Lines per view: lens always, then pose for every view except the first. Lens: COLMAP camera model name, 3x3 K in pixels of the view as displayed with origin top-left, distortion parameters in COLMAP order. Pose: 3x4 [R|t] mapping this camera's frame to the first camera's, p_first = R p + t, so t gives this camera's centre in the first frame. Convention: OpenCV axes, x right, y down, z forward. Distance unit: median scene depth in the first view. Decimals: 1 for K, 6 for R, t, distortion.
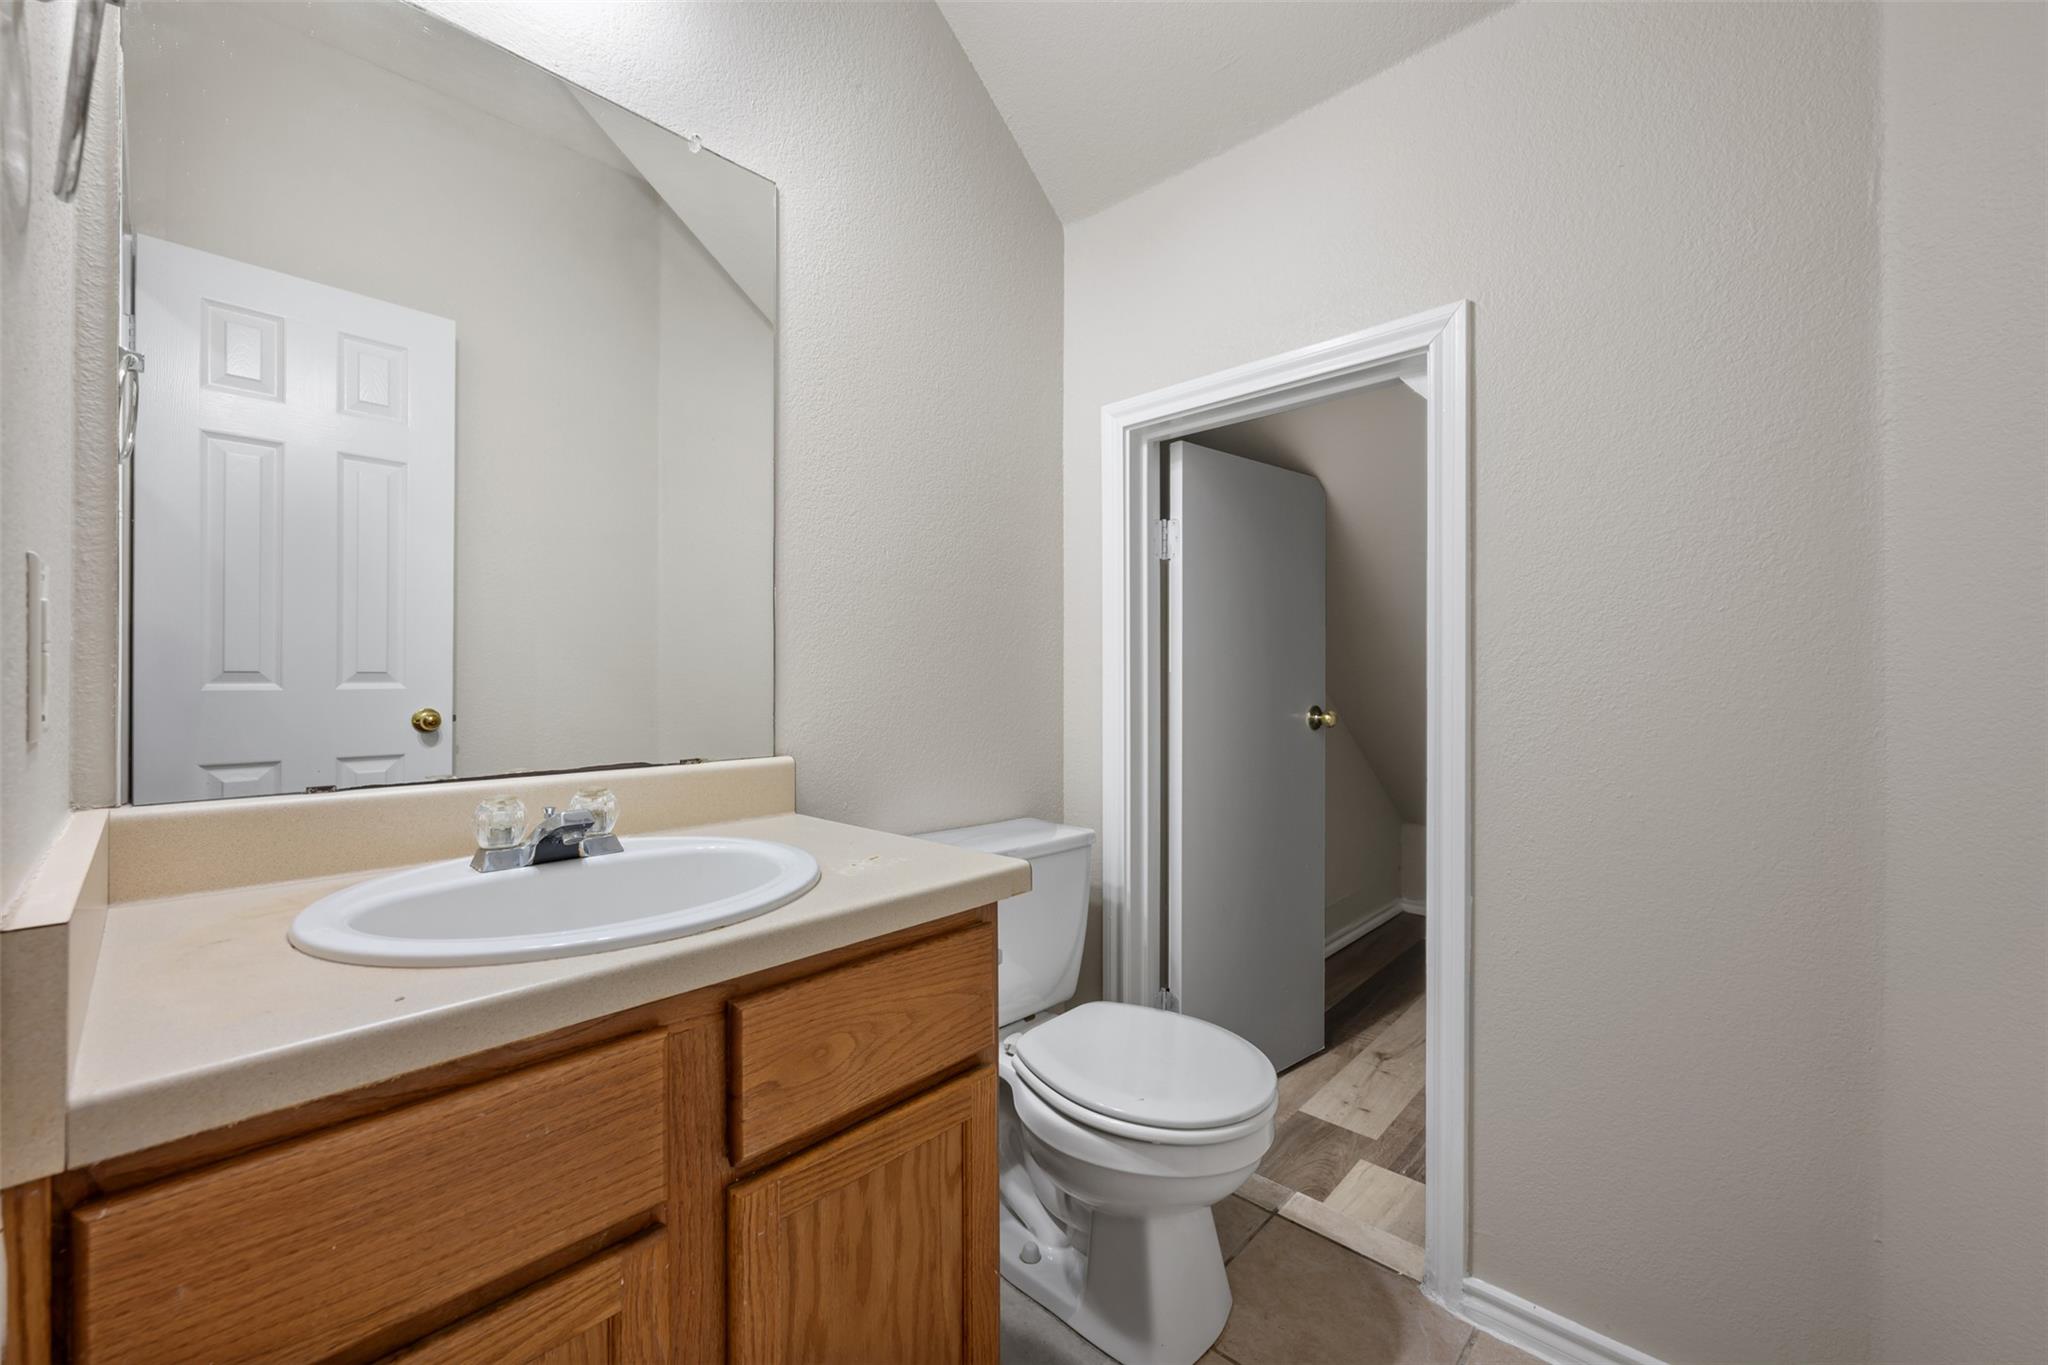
lens RADIAL K [[815.6, 0, 1021.0], [0, 815.6, 684.9], [0, 0, 1]] dist [-0.000534, -0.000517]
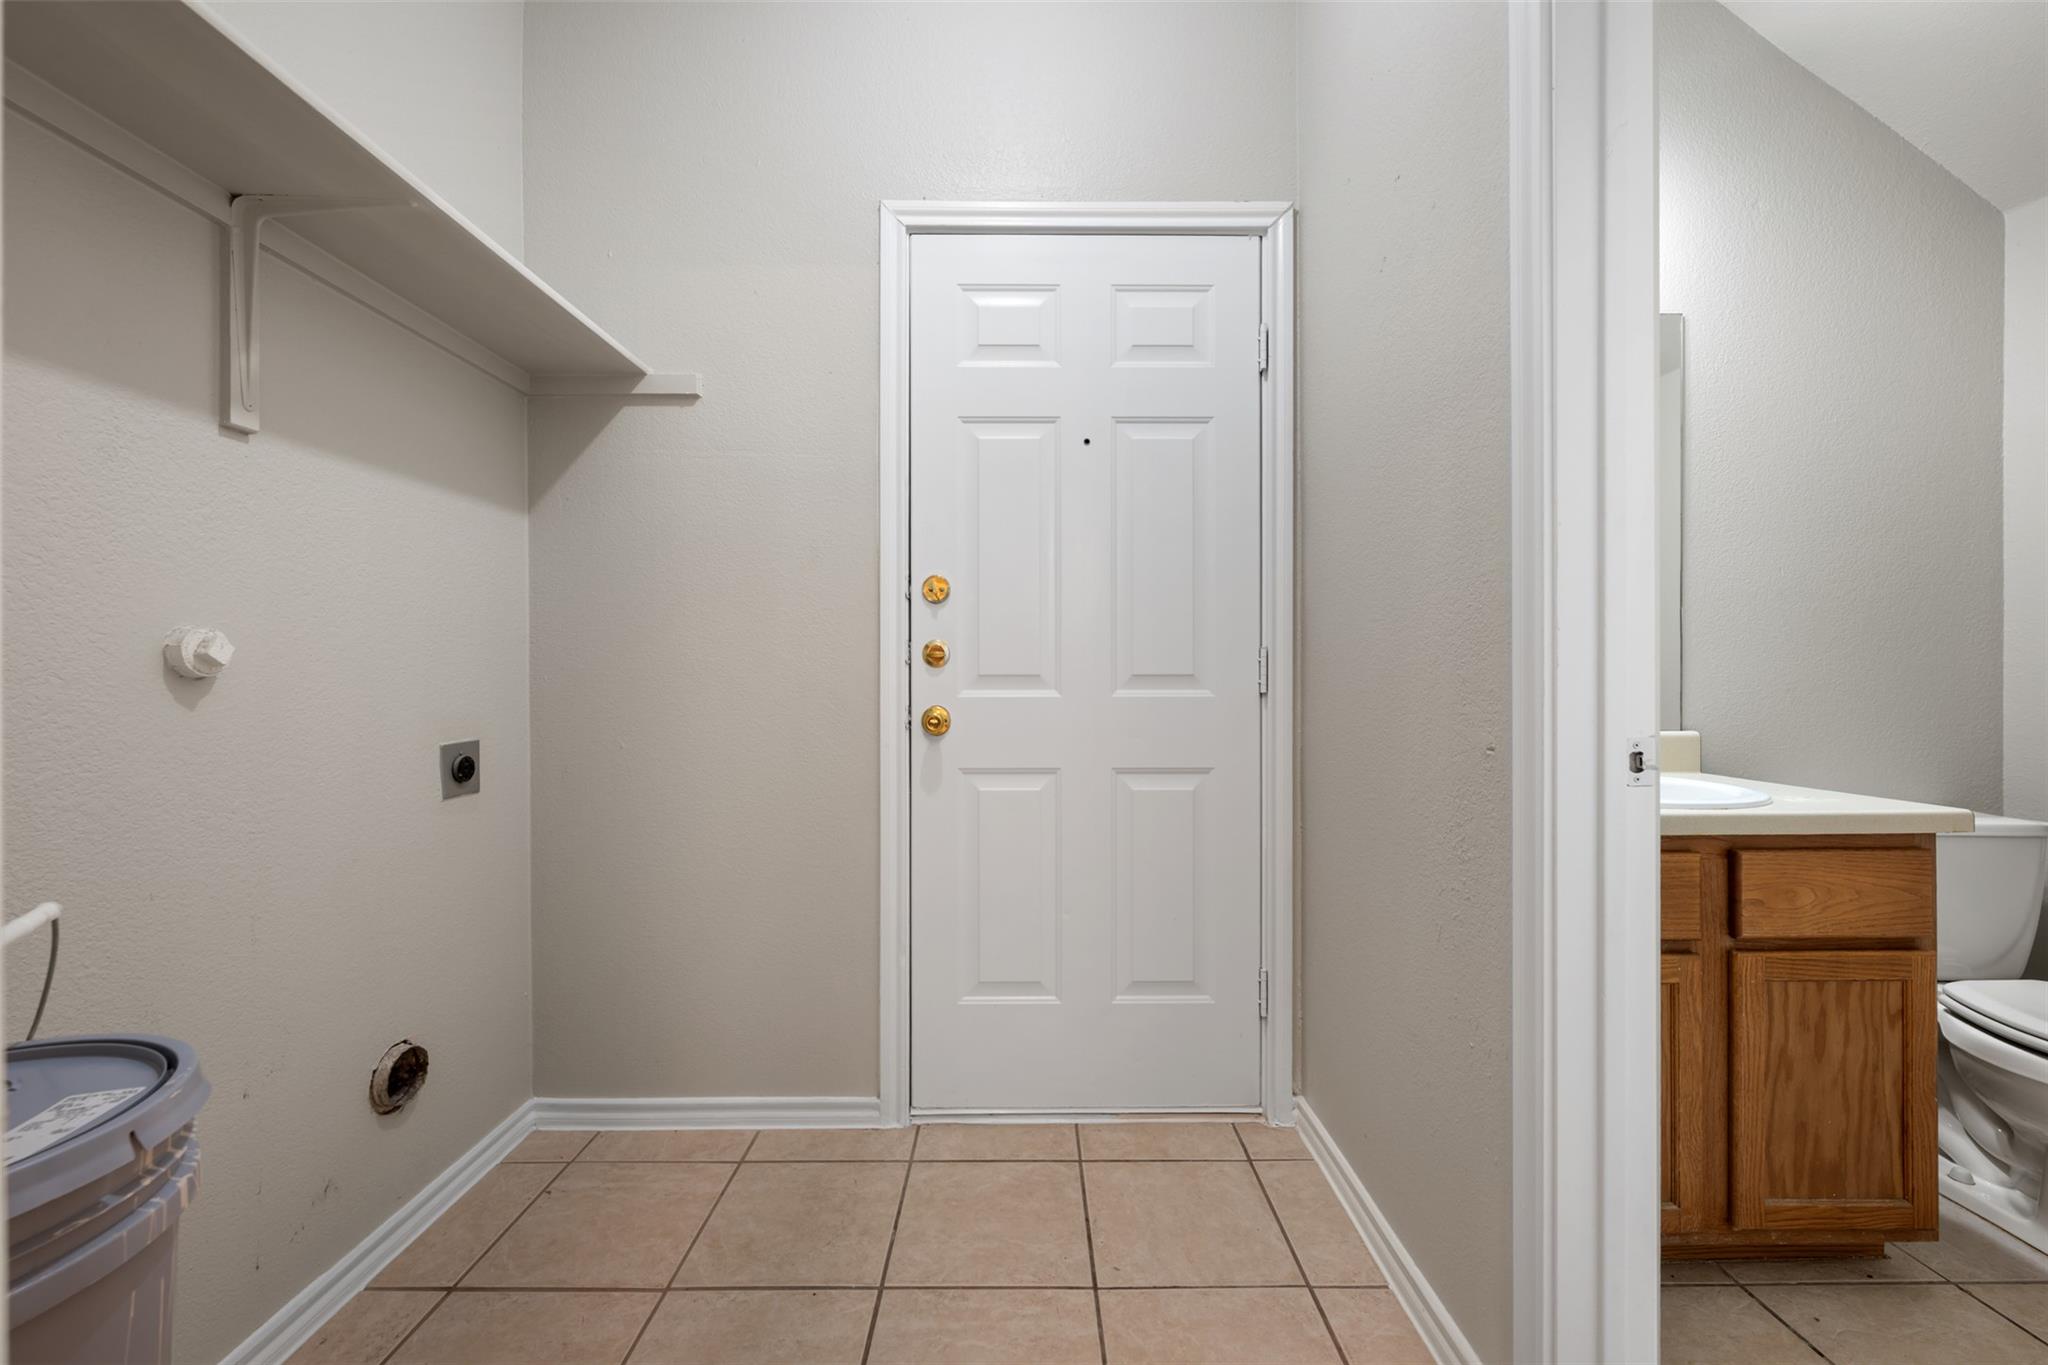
lens RADIAL K [[815.6, 0, 1021.0], [0, 815.6, 684.9], [0, 0, 1]] dist [-0.000534, -0.000517]
pose [[0.684490, 0.000885, -0.729022, -0.097502], [0.000550, 0.999998, 0.001730, 0.011056], [0.729022, -0.001586, 0.684488, -1.210254]]
